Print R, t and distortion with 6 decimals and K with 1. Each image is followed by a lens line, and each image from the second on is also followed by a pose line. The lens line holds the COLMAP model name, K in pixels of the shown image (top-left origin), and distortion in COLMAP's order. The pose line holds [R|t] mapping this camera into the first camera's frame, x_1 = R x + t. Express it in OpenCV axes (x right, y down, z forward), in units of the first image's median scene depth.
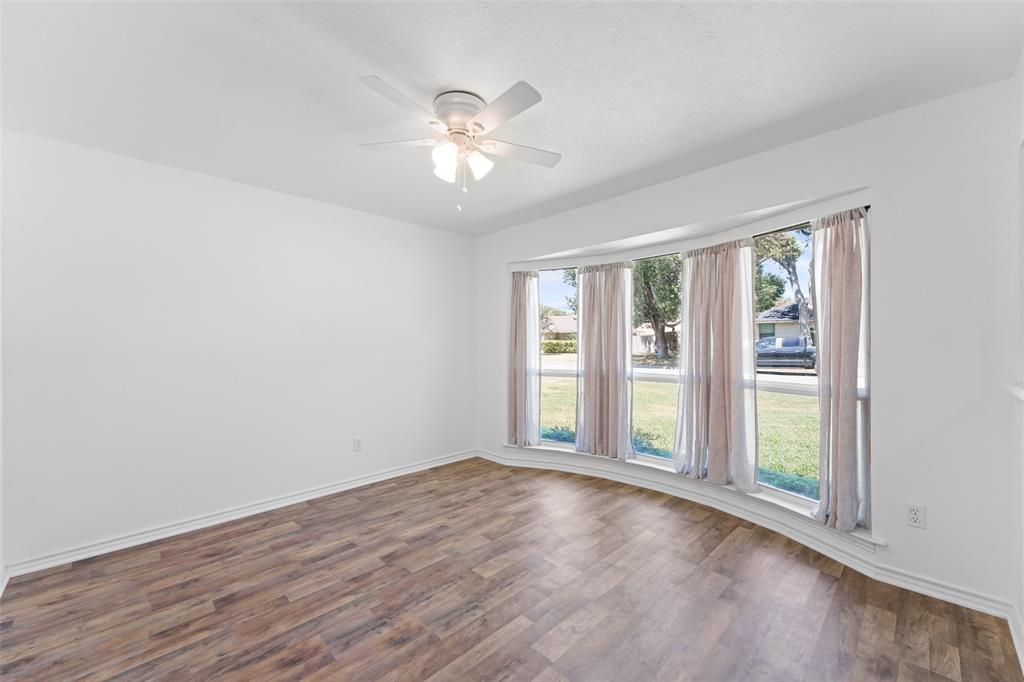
lens RADIAL K [[405.6, 0, 506.5], [0, 405.6, 346.1], [0, 0, 1]] dist [0.000820, 0.000242]
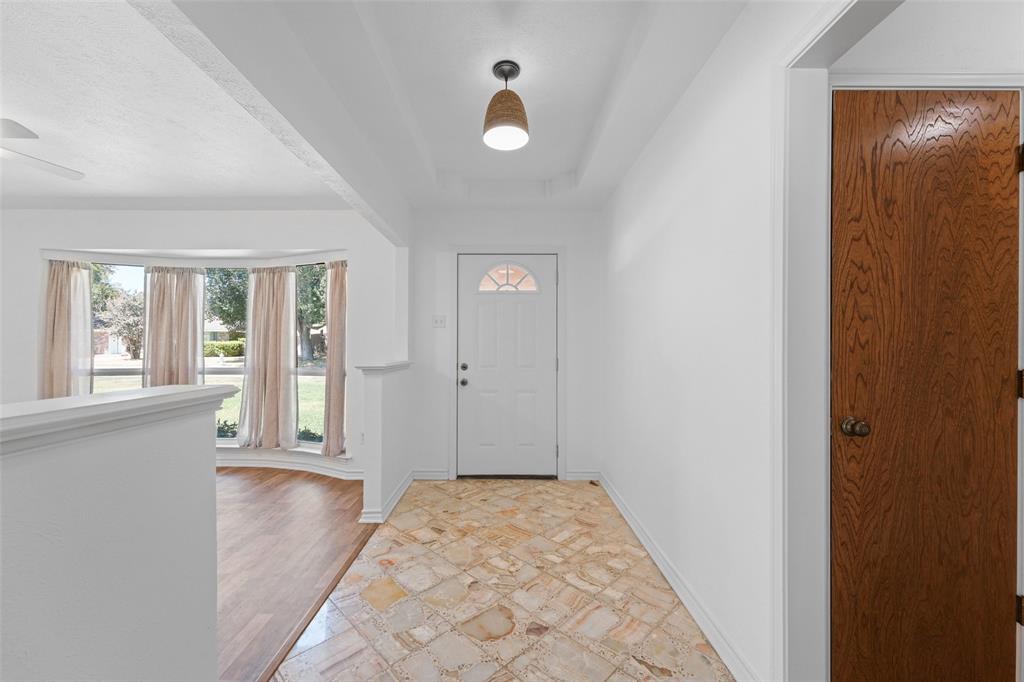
lens RADIAL K [[405.6, 0, 506.5], [0, 405.6, 346.1], [0, 0, 1]] dist [0.000820, 0.000242]
pose [[0.694824, 0.004562, 0.719165, 0.081920], [-0.000117, 0.999981, -0.006231, 0.012244], [-0.719180, 0.004245, 0.694811, -0.377460]]
